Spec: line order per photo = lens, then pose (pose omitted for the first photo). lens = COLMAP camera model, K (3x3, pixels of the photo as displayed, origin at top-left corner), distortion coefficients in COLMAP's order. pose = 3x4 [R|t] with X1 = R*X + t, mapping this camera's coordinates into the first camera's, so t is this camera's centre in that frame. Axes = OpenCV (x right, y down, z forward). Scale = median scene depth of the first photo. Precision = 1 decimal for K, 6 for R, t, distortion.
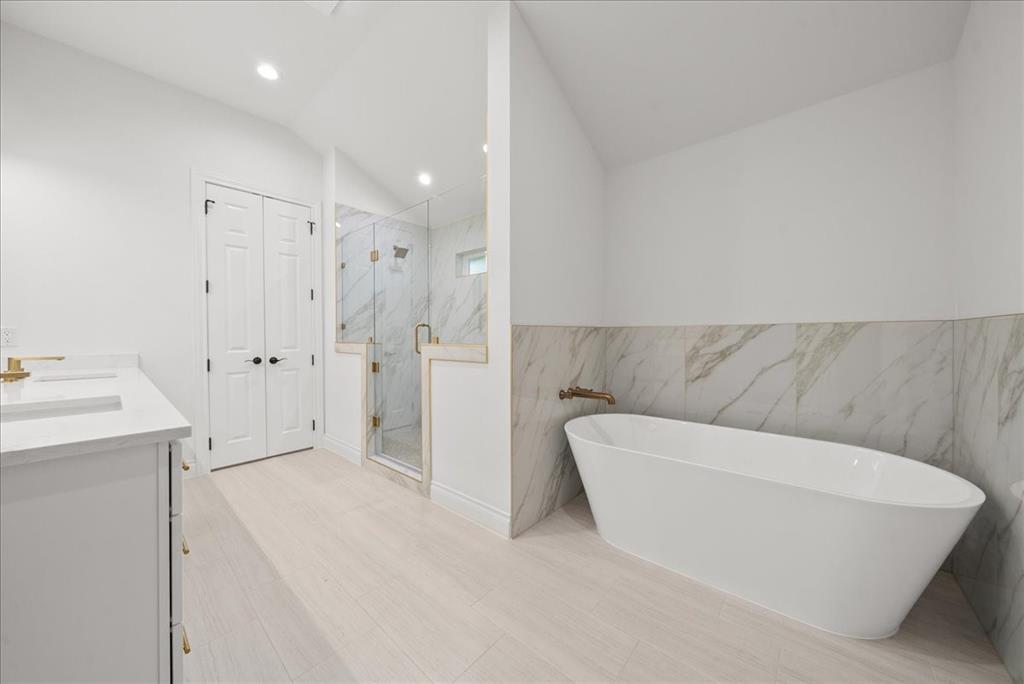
lens RADIAL K [[352.3, 0, 508.4], [0, 352.3, 338.0], [0, 0, 1]] dist [-0.001488, -0.000096]
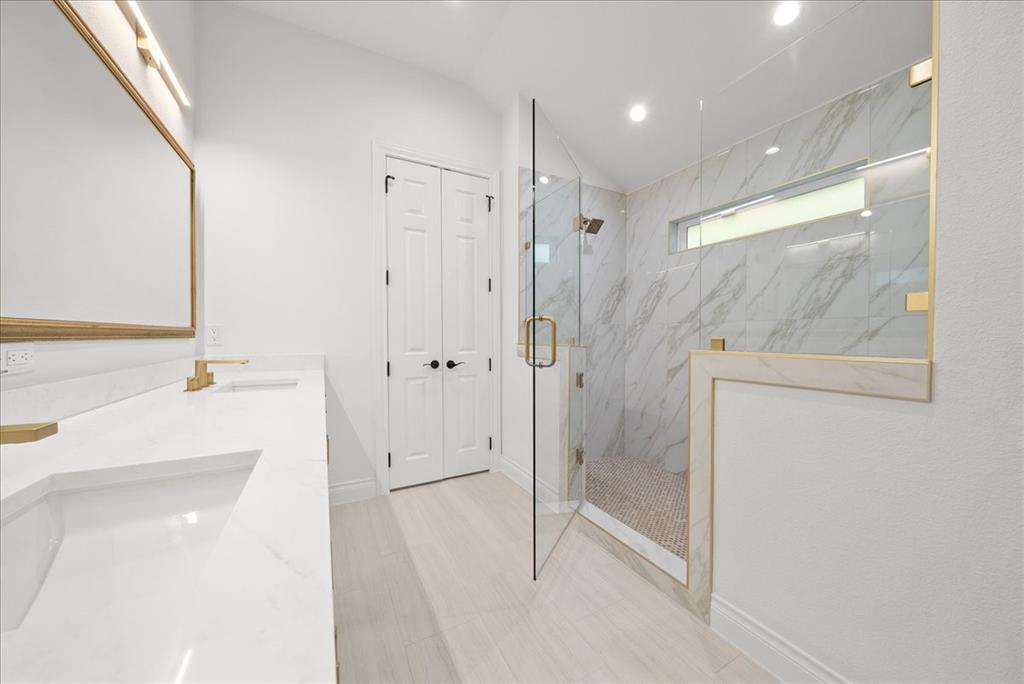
lens RADIAL K [[361.4, 0, 512.0], [0, 361.4, 342.0], [0, 0, 1]] dist [0.000307, 0.000027]
pose [[0.934714, 0.011465, -0.355215, -0.229443], [-0.007690, 0.999898, 0.012035, -0.000990], [0.355317, -0.008518, 0.934707, 0.252414]]
